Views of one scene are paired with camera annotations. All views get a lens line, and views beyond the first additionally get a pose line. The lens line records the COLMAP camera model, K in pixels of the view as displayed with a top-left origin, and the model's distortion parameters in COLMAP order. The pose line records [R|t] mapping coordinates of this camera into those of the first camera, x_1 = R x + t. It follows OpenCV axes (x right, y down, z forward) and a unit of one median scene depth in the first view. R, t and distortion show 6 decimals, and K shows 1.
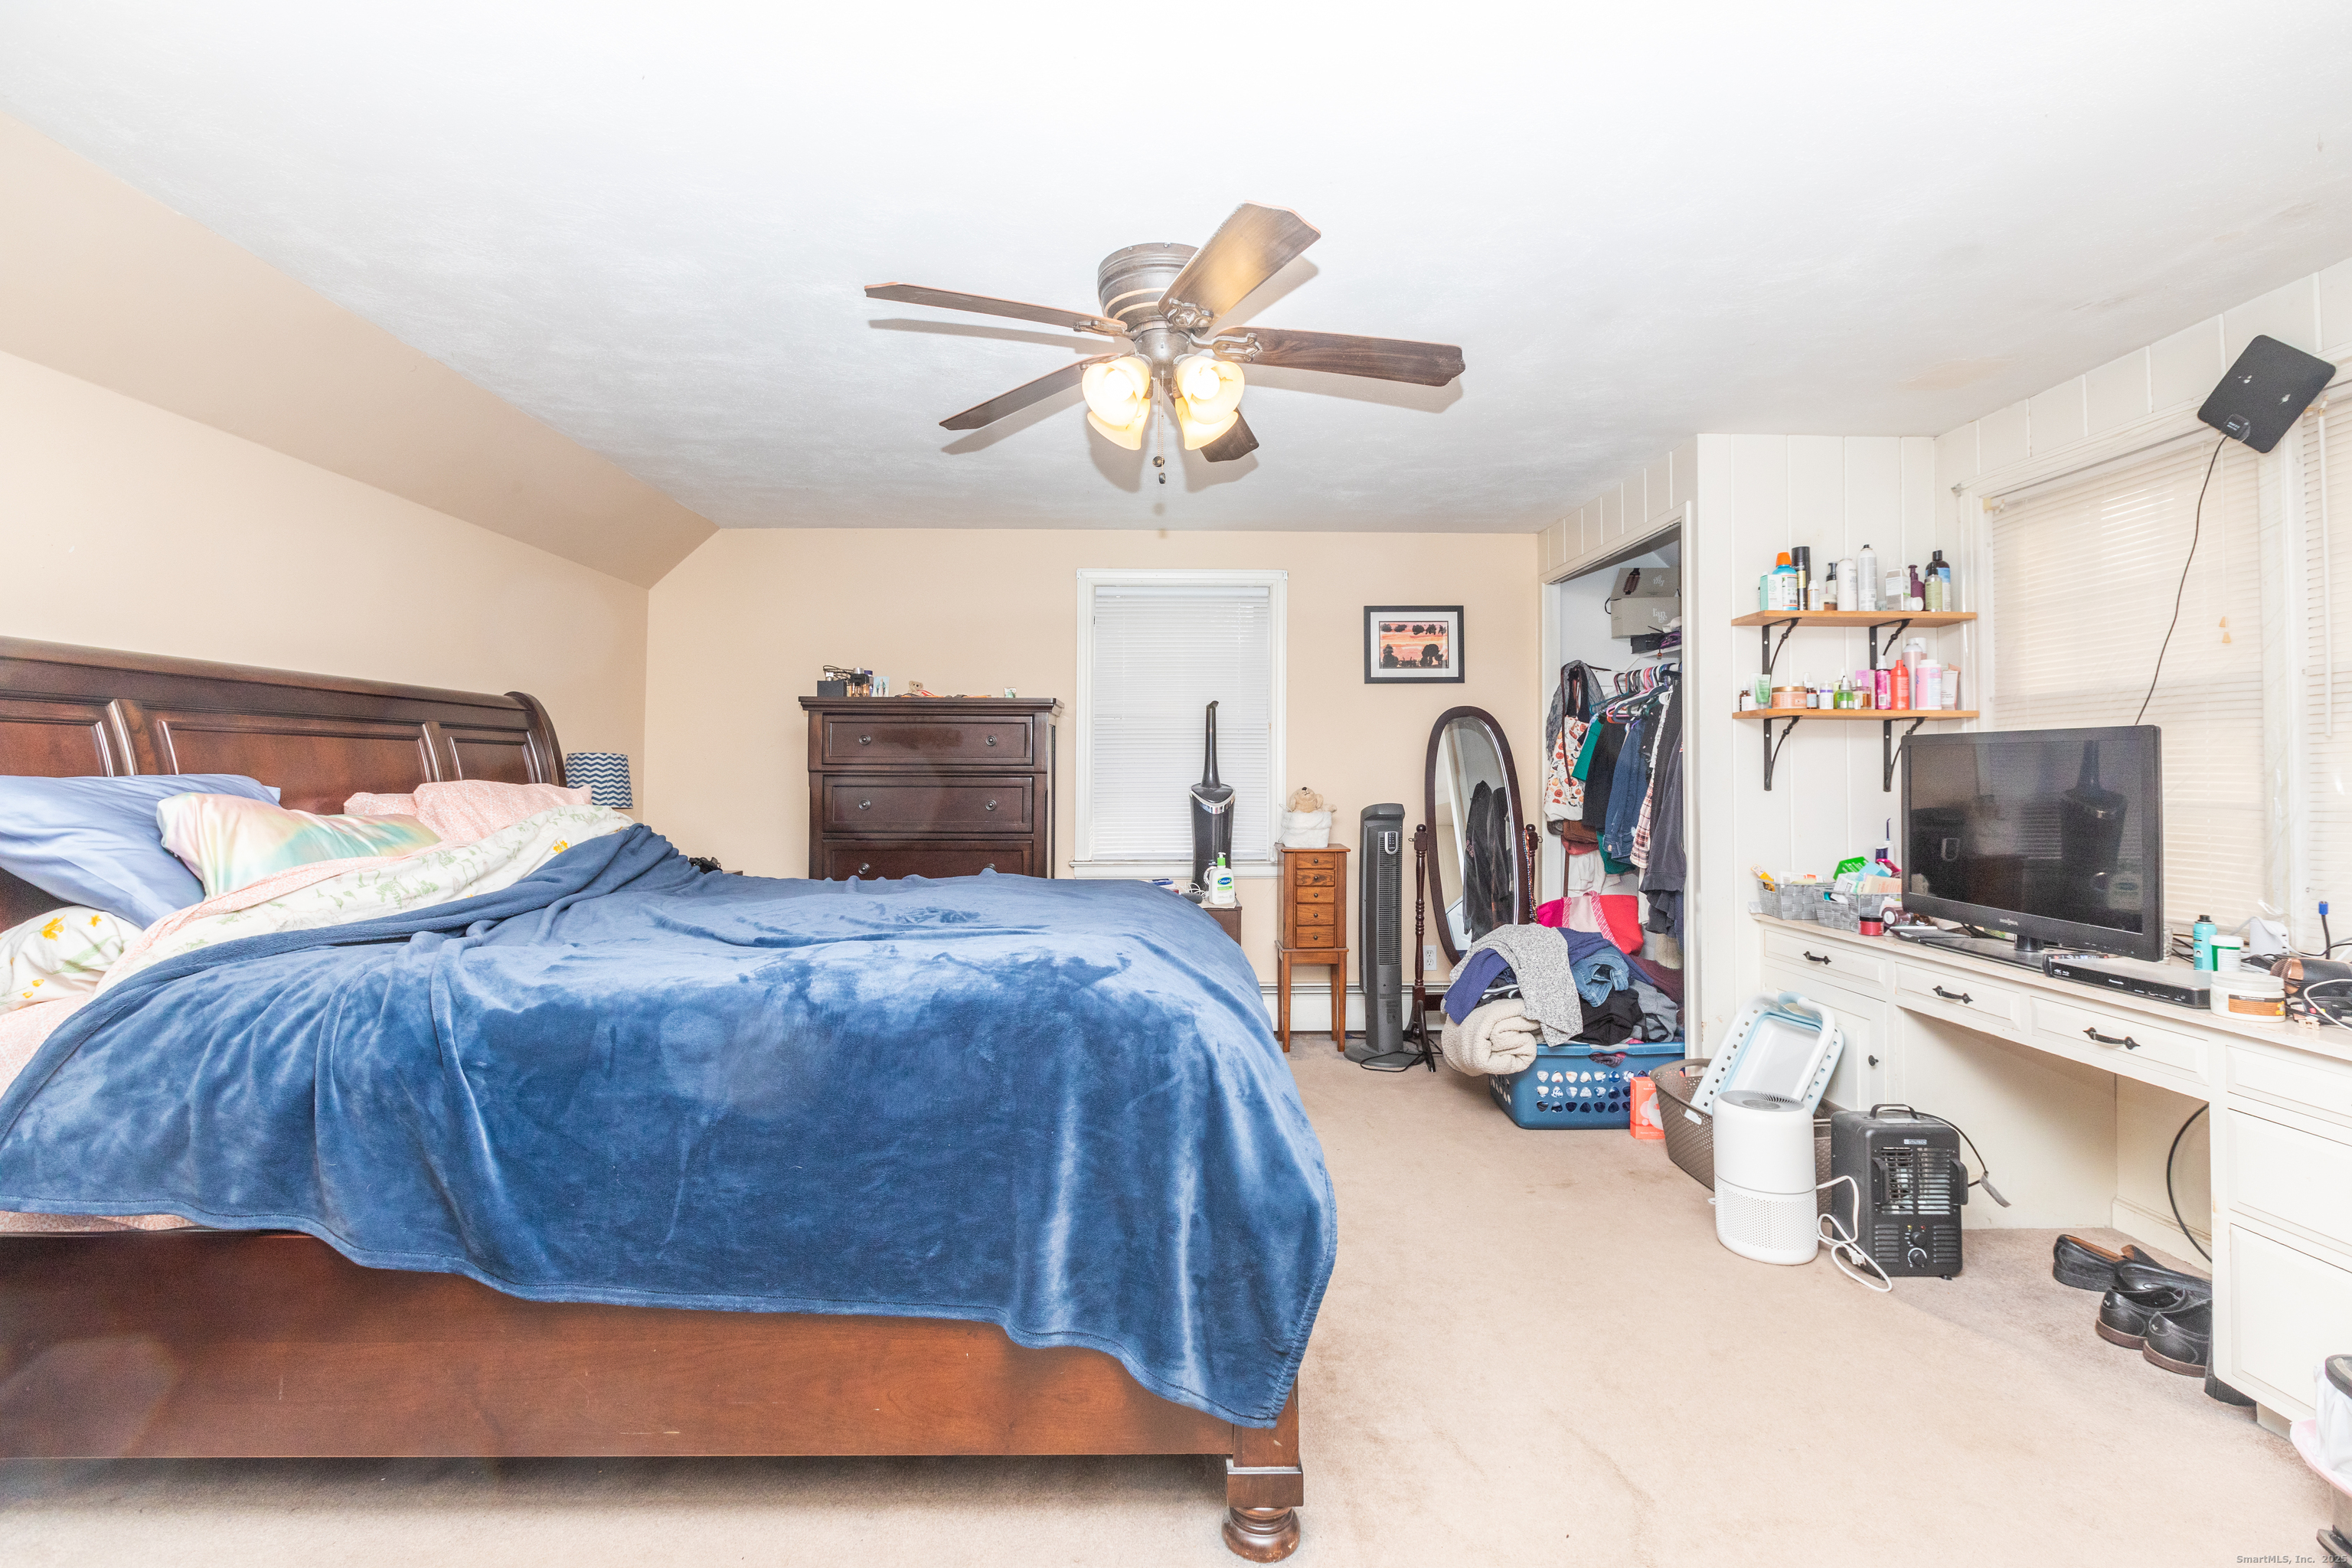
lens RADIAL K [[1053.0, 0, 1185.9], [0, 1053.0, 759.2], [0, 0, 1]] dist [0.004031, -0.000966]
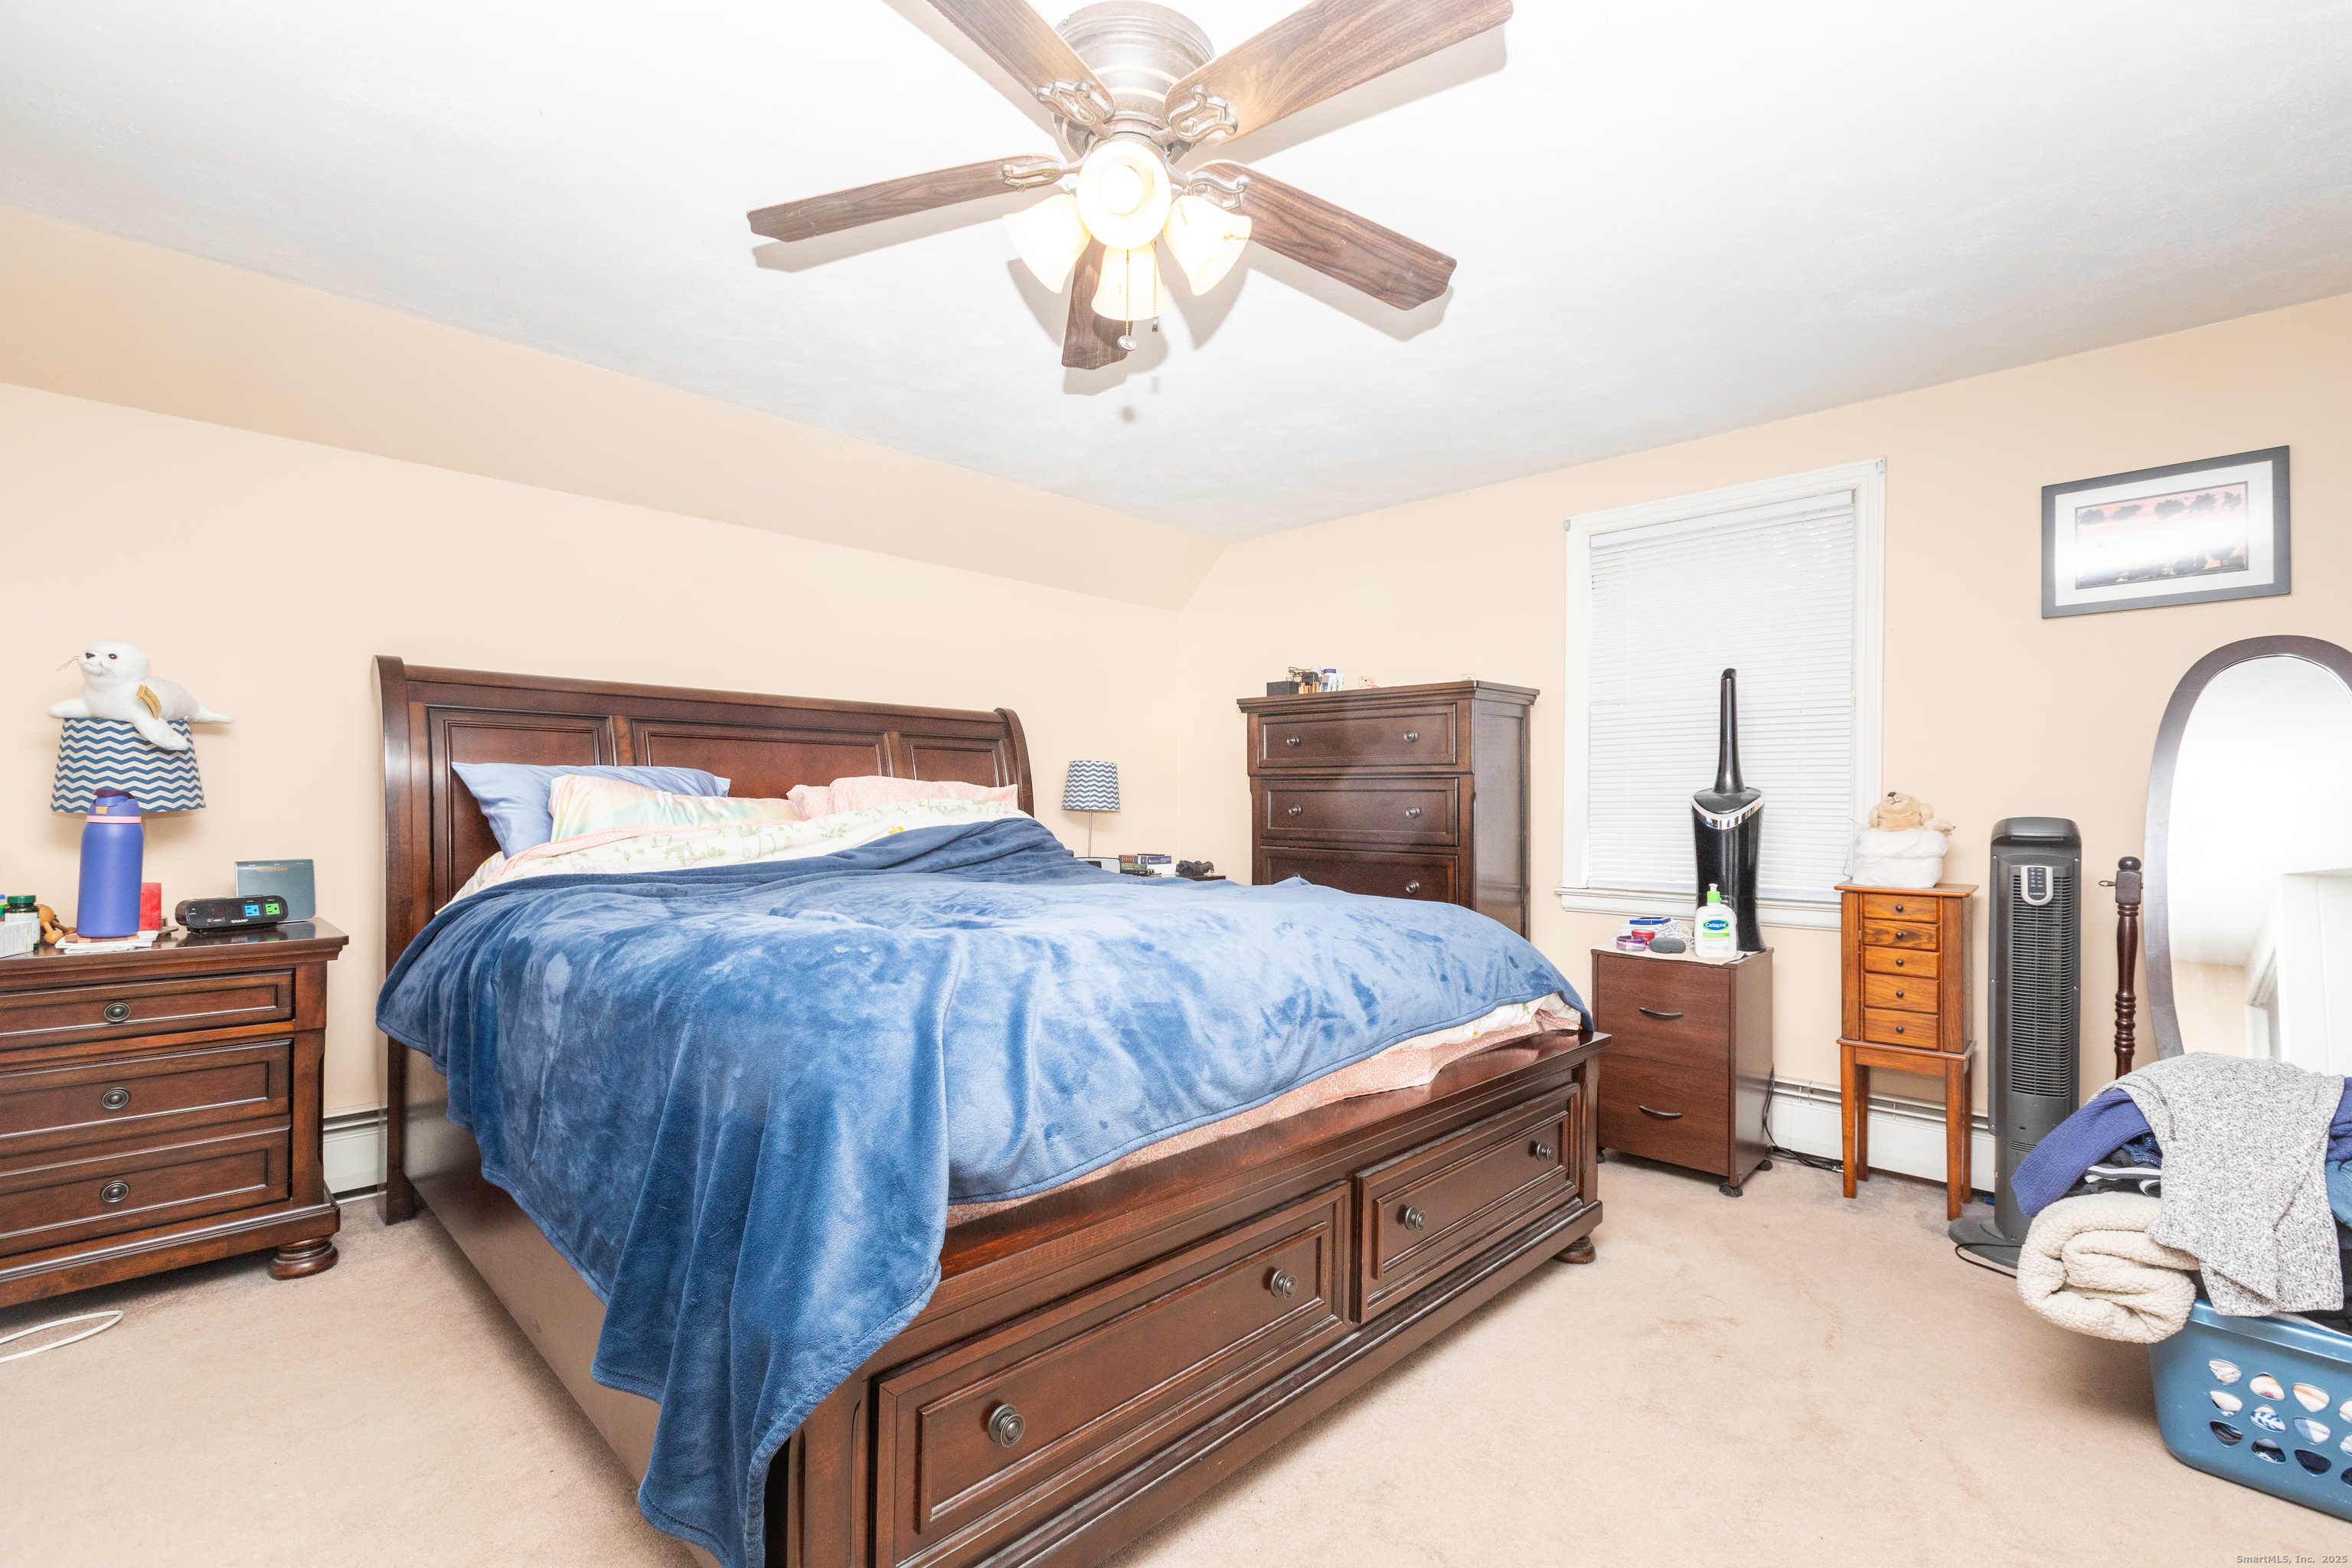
lens RADIAL K [[1053.0, 0, 1179.7], [0, 1053.0, 800.4], [0, 0, 1]] dist [0.004031, -0.000966]
pose [[0.688440, 0.002934, -0.725287, 0.284910], [0.005247, 0.999946, 0.009025, 0.024276], [0.725274, -0.010019, 0.688388, 0.252616]]
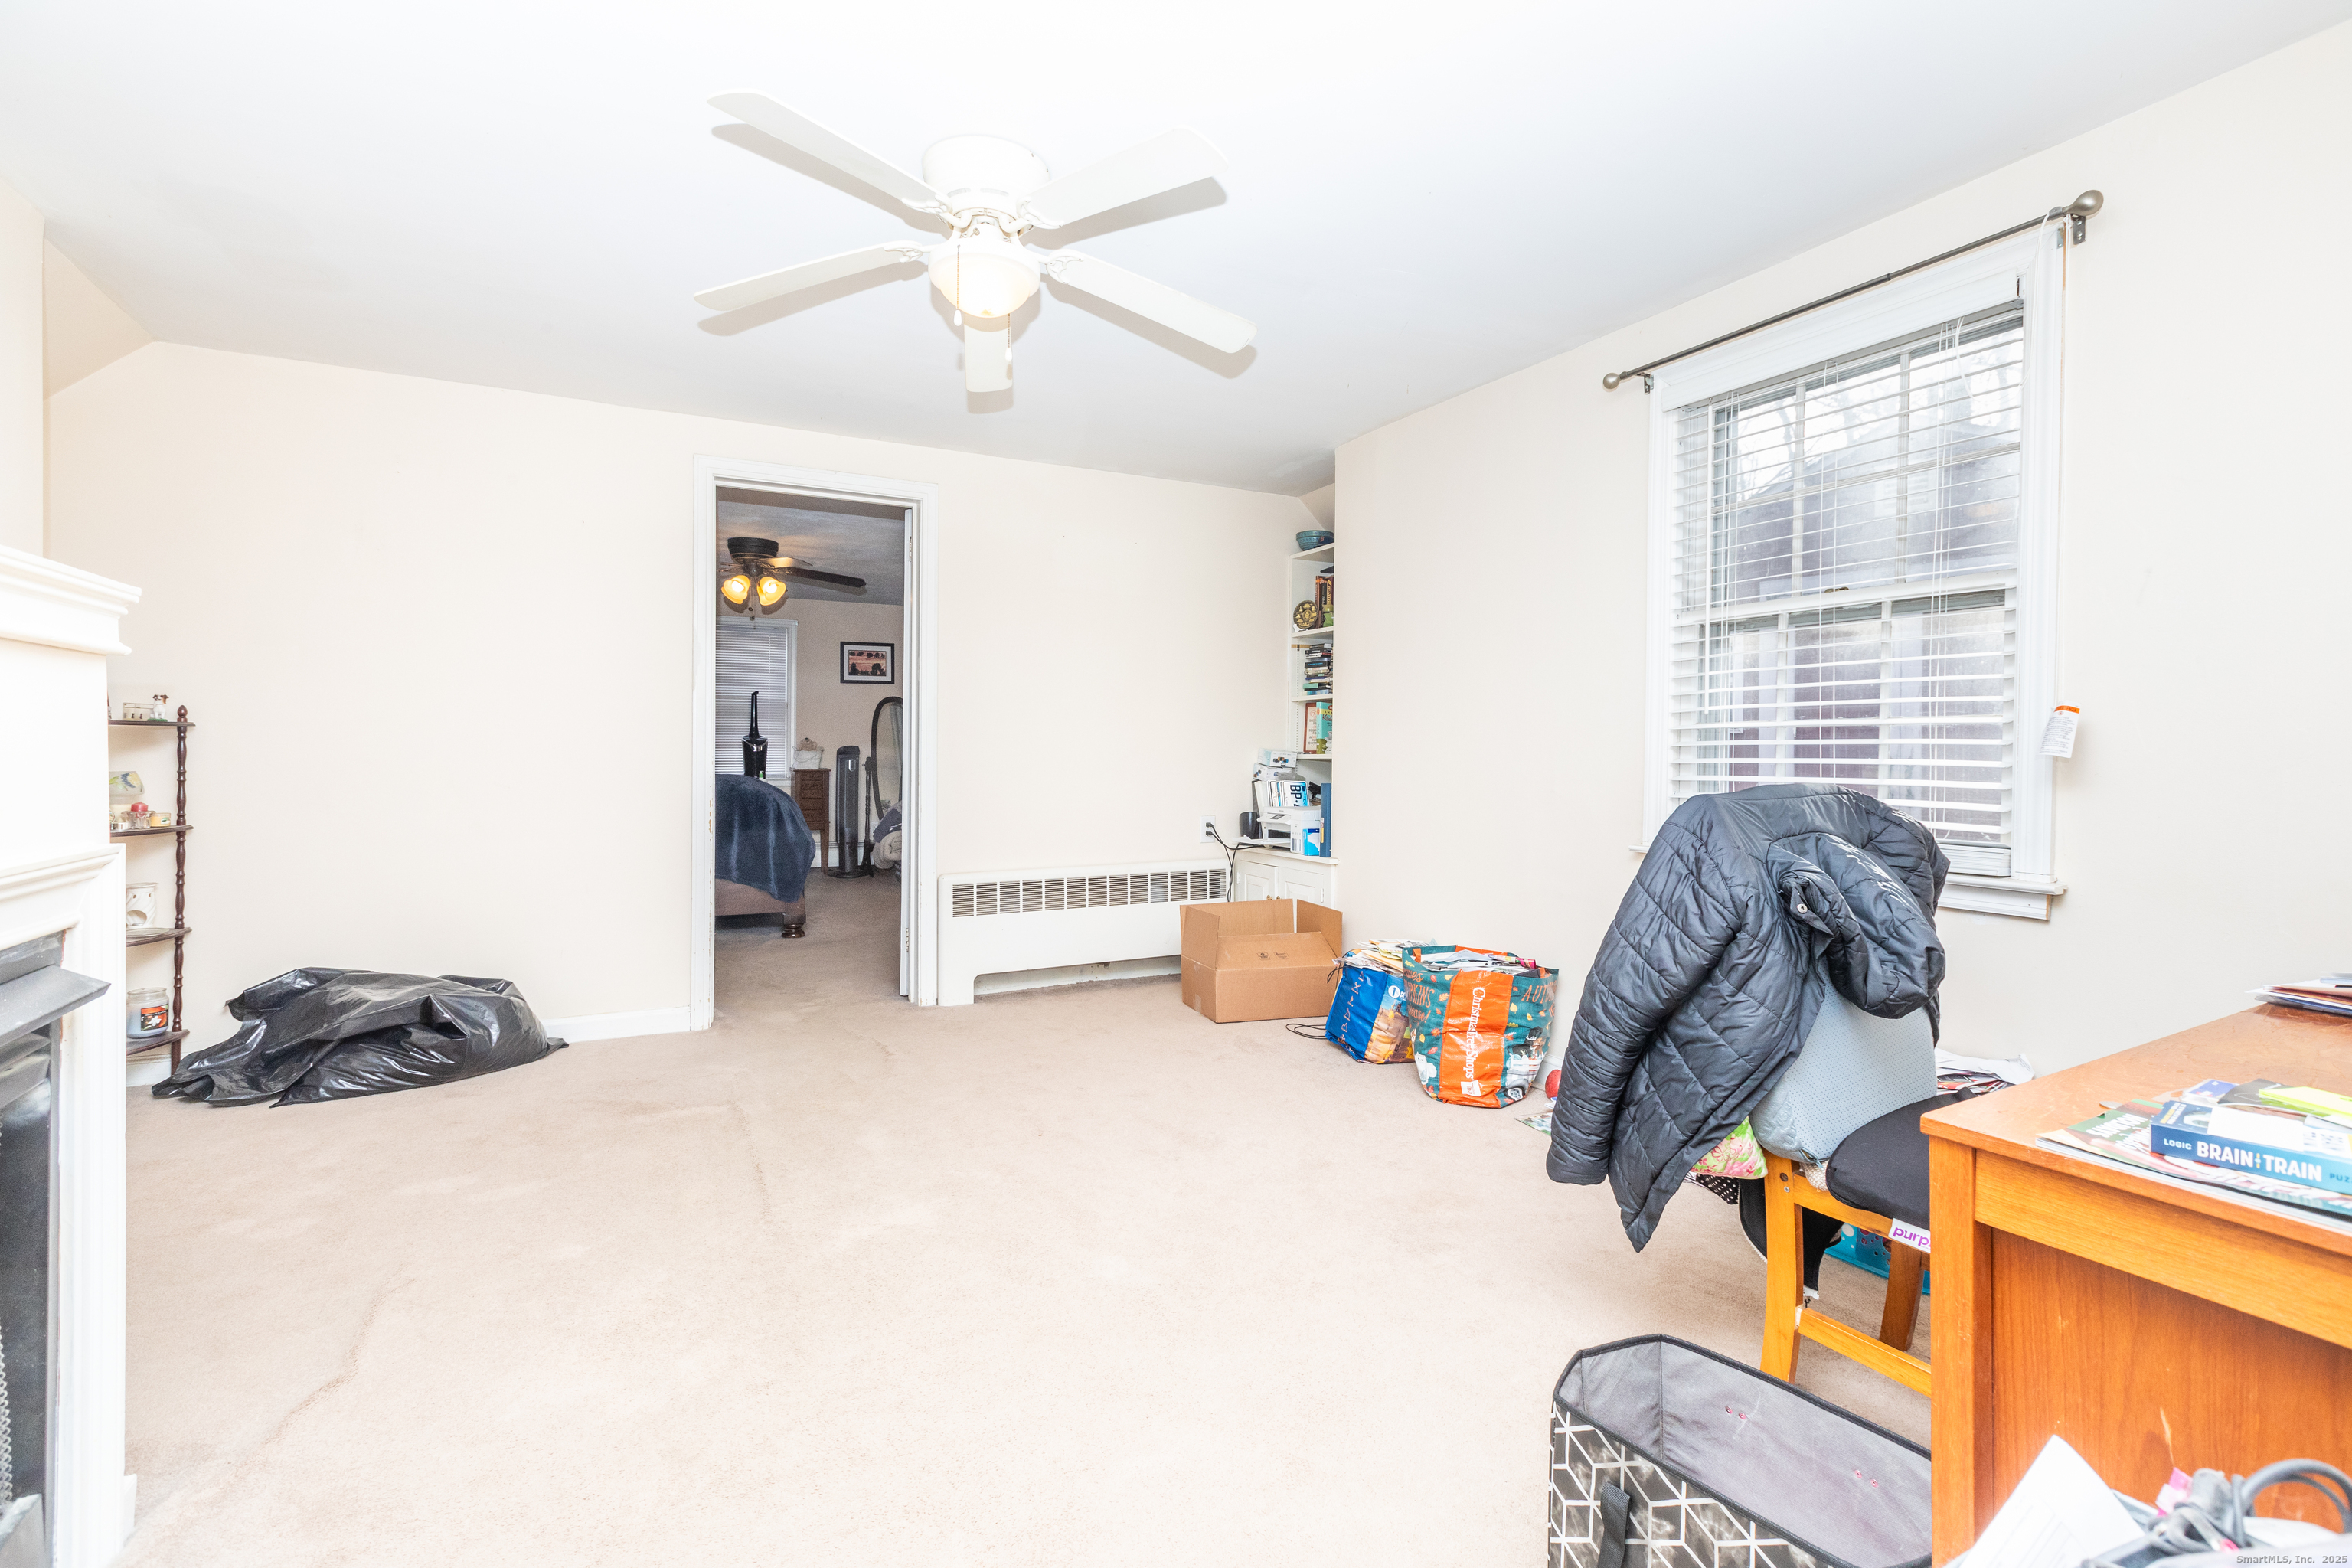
lens RADIAL K [[1053.0, 0, 1185.1], [0, 1053.0, 743.6], [0, 0, 1]] dist [0.004031, -0.000966]
pose [[0.896646, 0.002718, 0.442740, -0.116625], [-0.009713, 0.999861, 0.013533, 0.004642], [-0.442642, -0.016434, 0.896548, -1.016826]]
